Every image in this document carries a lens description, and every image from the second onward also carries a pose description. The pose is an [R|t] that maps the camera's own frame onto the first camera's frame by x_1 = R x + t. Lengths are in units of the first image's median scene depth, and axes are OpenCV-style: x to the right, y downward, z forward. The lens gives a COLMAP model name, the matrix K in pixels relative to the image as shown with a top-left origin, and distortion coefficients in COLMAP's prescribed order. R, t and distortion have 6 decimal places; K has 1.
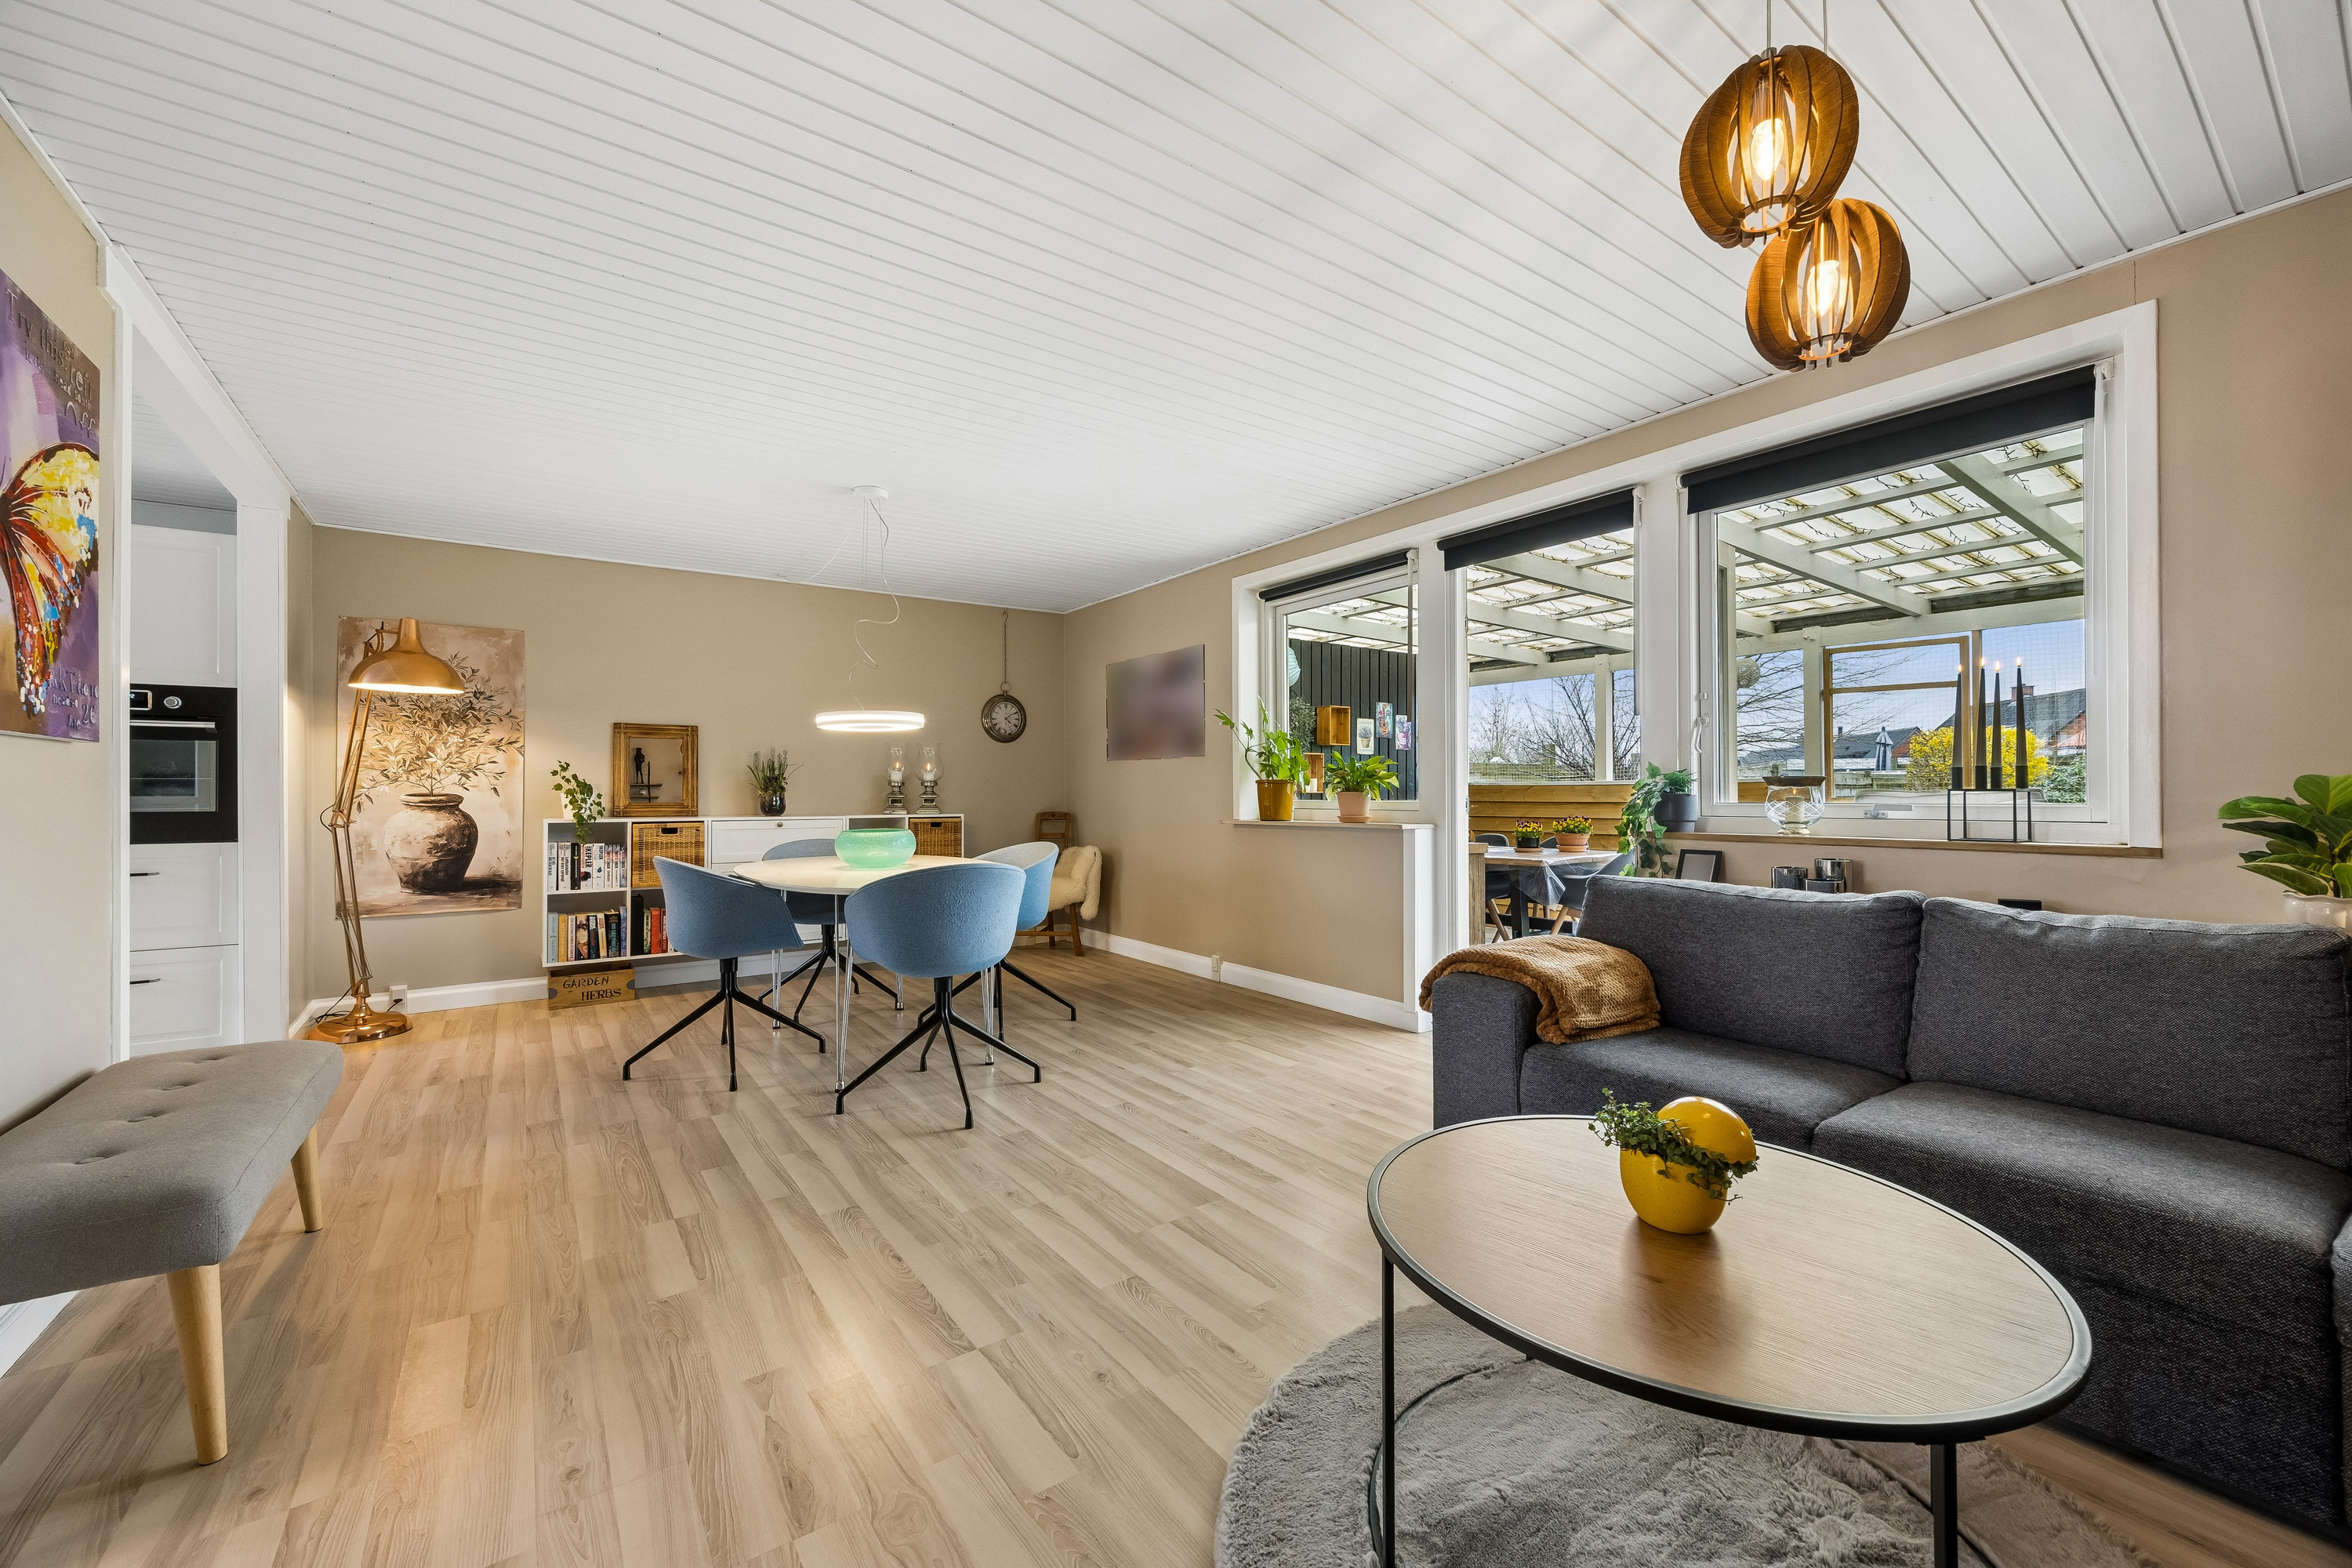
lens RADIAL K [[938.7, 0, 1186.4], [0, 938.7, 781.7], [0, 0, 1]] dist [0.009349, -0.001983]
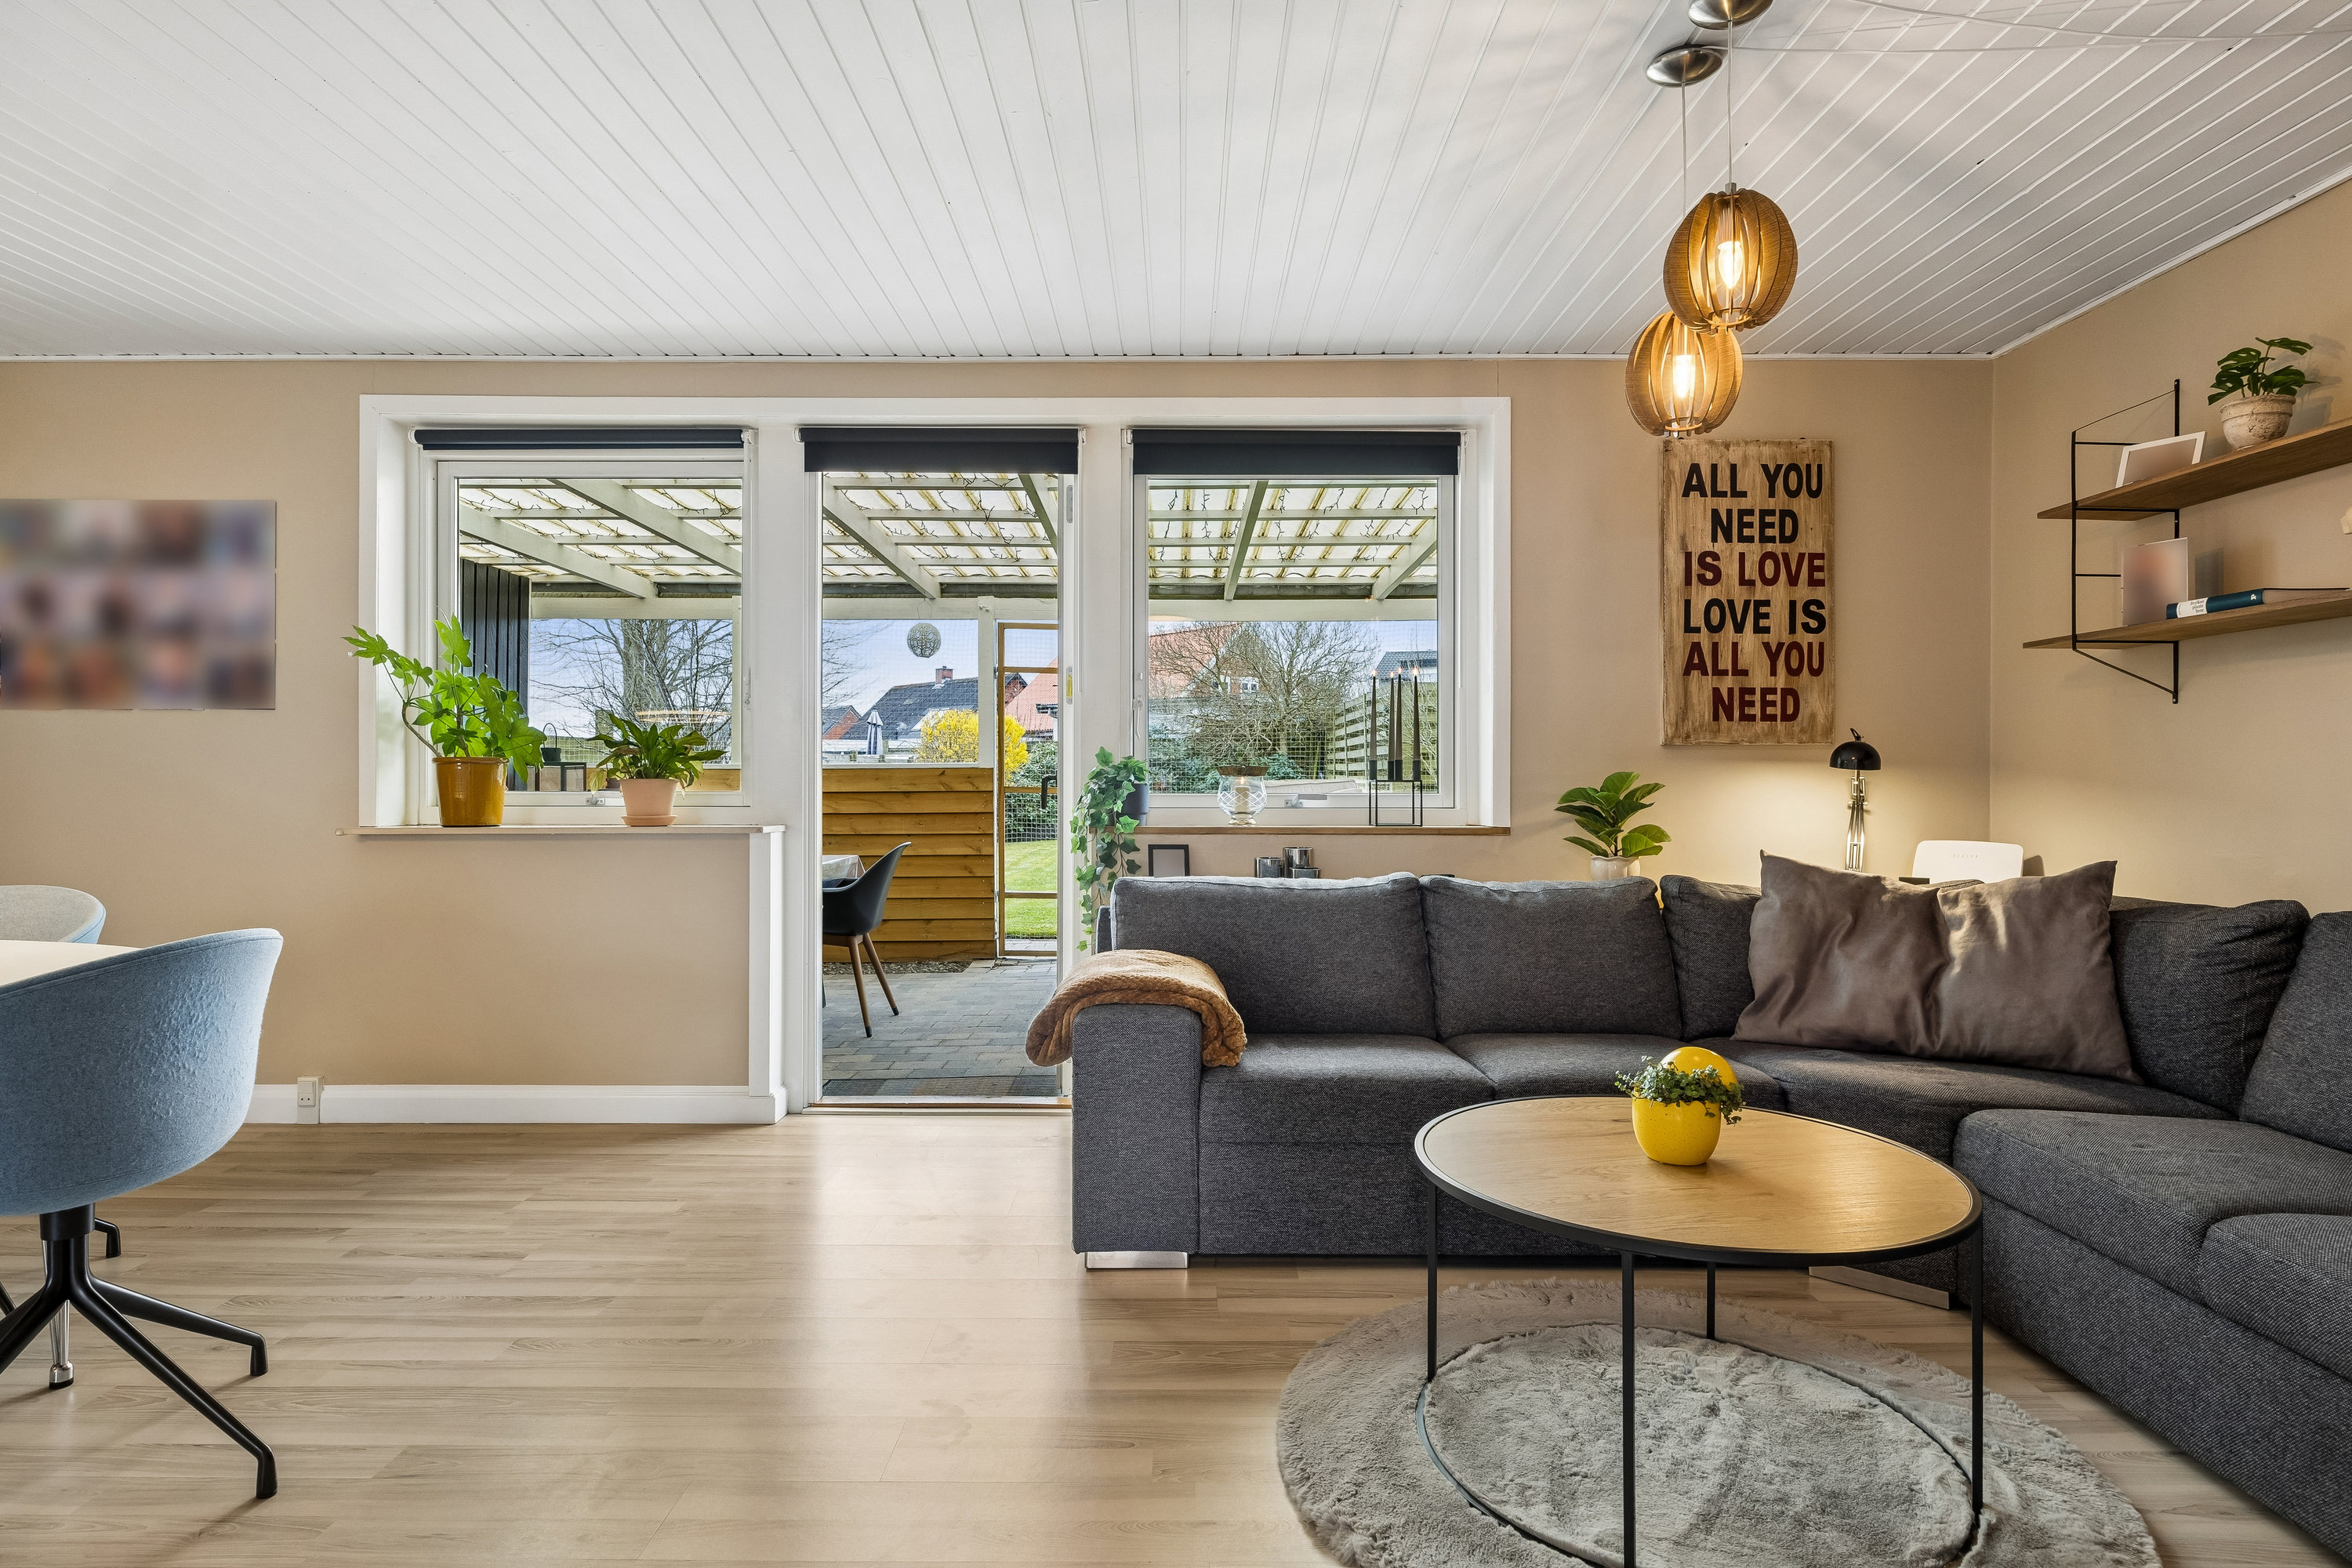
lens RADIAL K [[1288.9, 0, 1187.7], [0, 1288.9, 772.9], [0, 0, 1]] dist [-0.008636, -0.001447]
pose [[0.582370, 0.007322, 0.812891, -0.345485], [-0.013676, 0.999906, 0.000791, 0.000984], [-0.812809, -0.011578, 0.582415, 0.185083]]
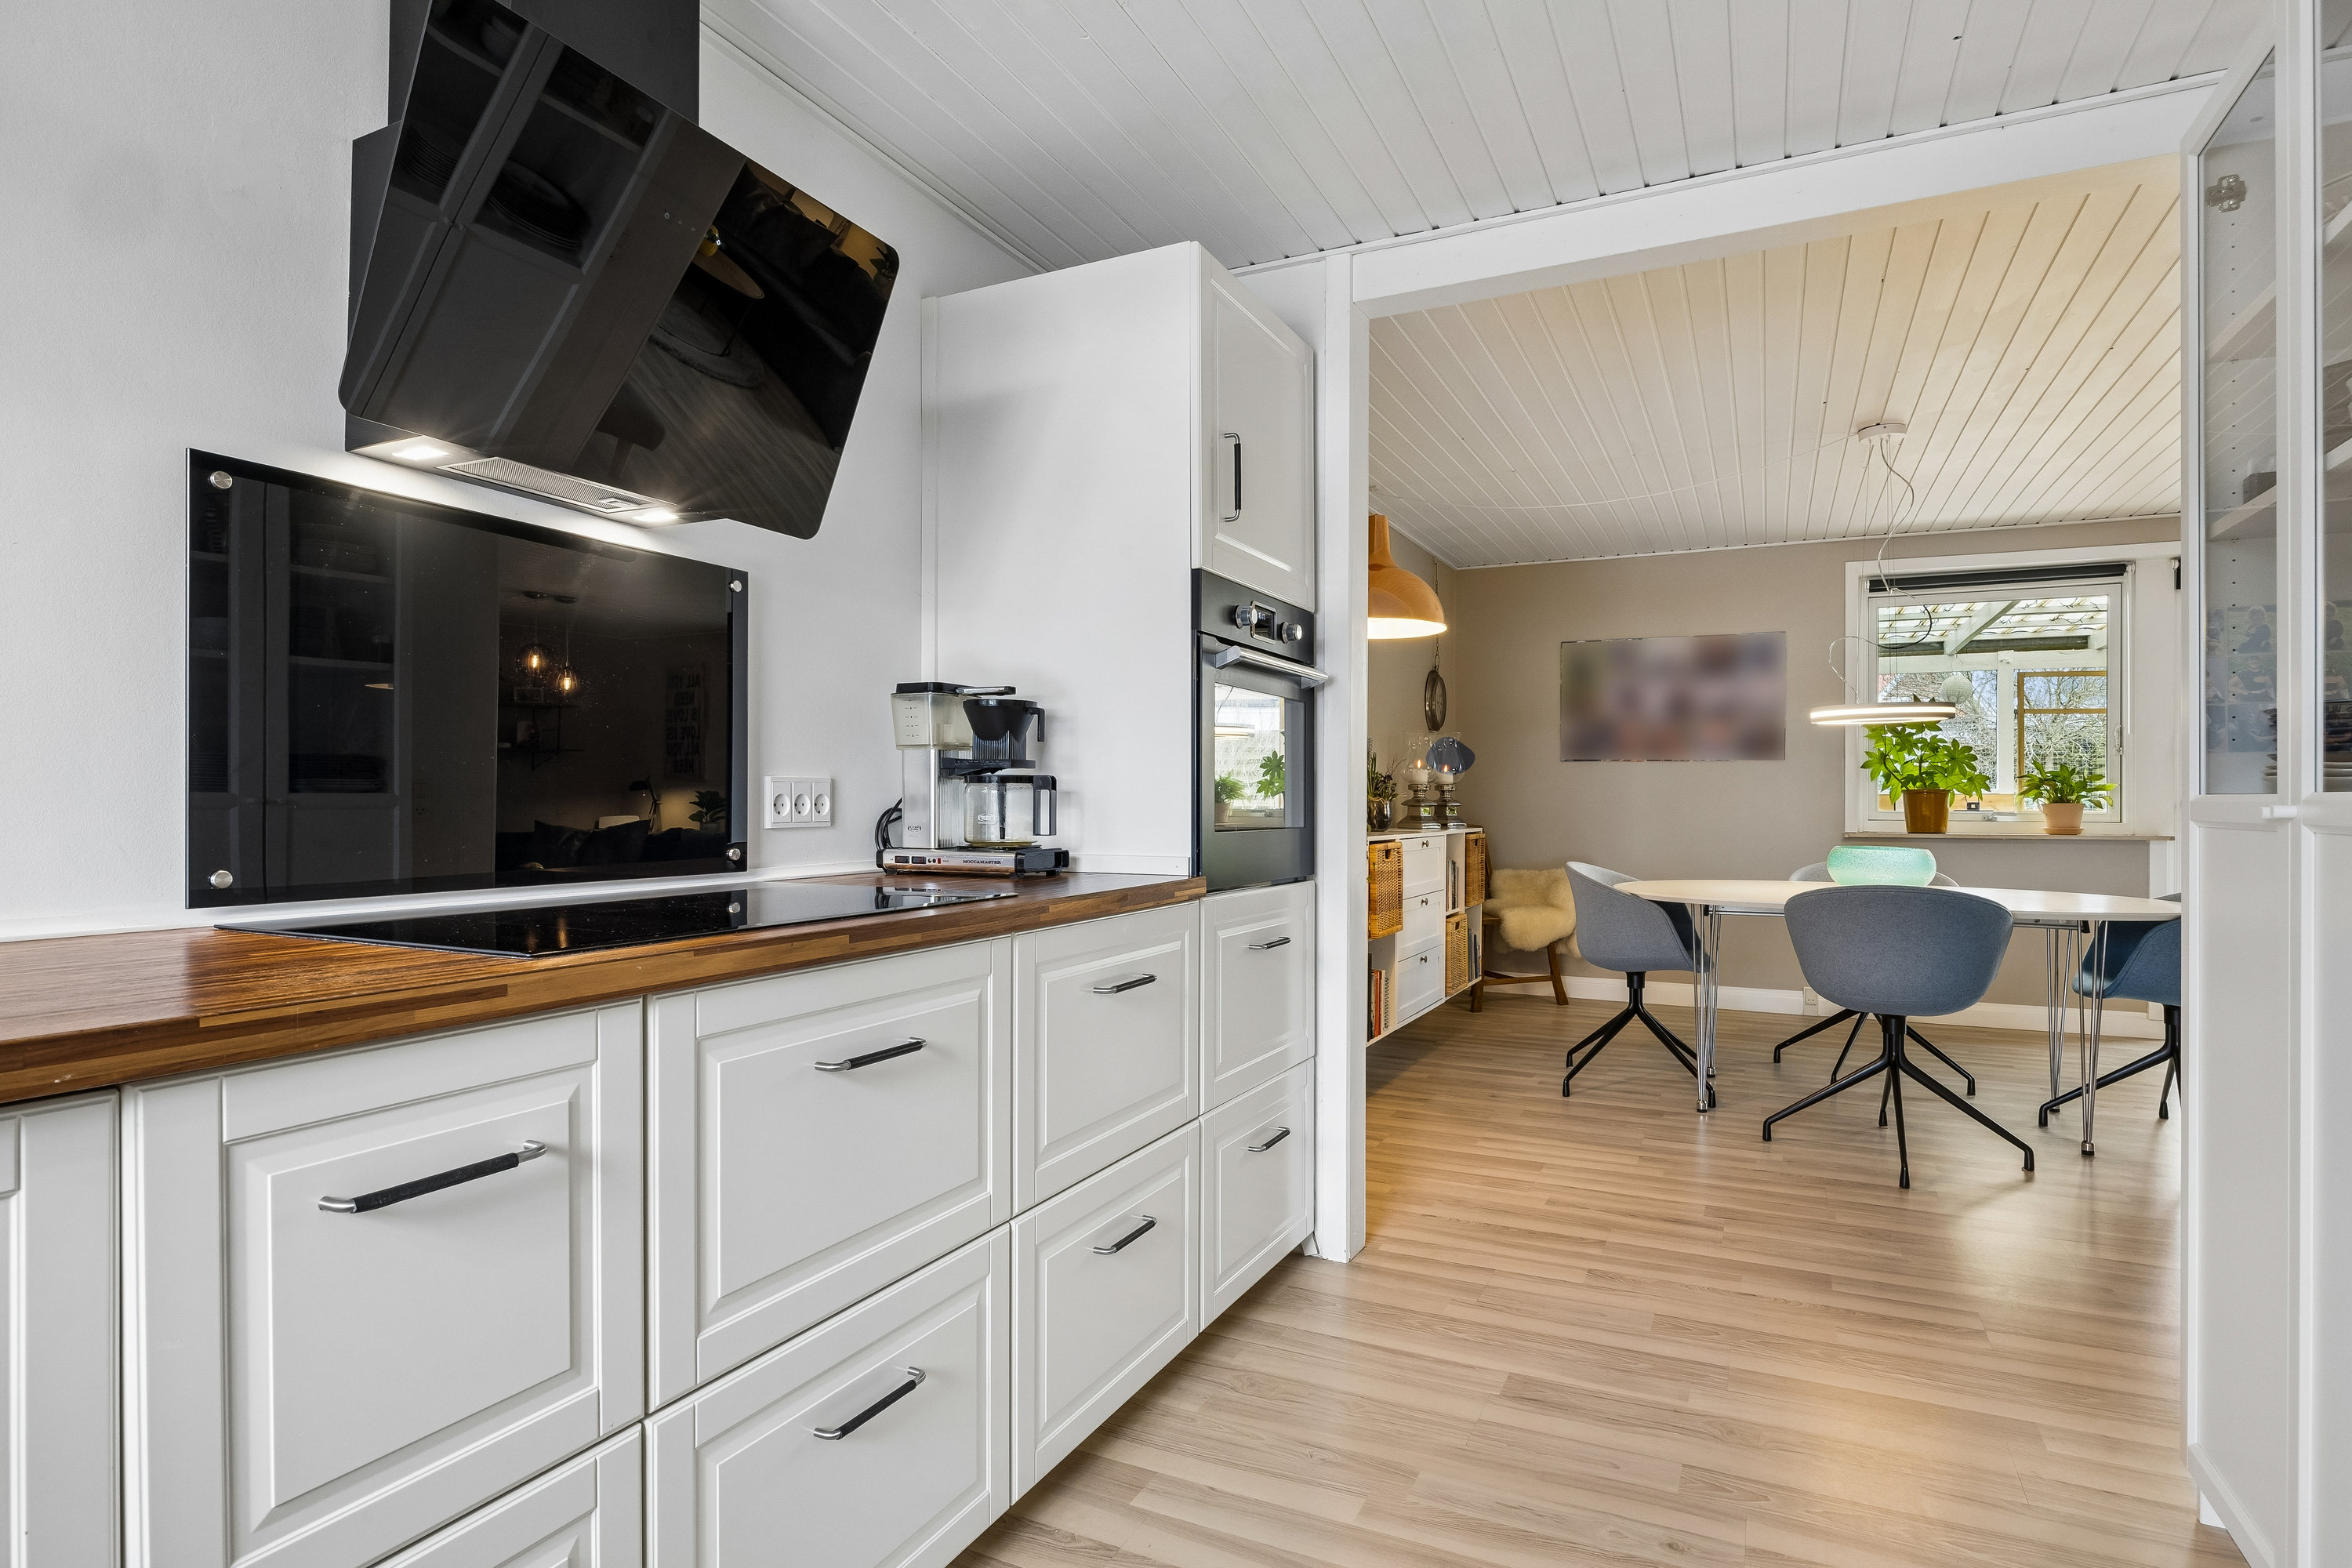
lens RADIAL K [[1223.3, 0, 1172.9], [0, 1223.3, 798.9], [0, 0, 1]] dist [-0.006834, 0.001556]
pose [[0.877429, 0.006295, 0.479665, -1.303161], [-0.012034, 0.999888, 0.008891, 0.006606], [-0.479556, -0.013573, 0.877406, 0.346946]]
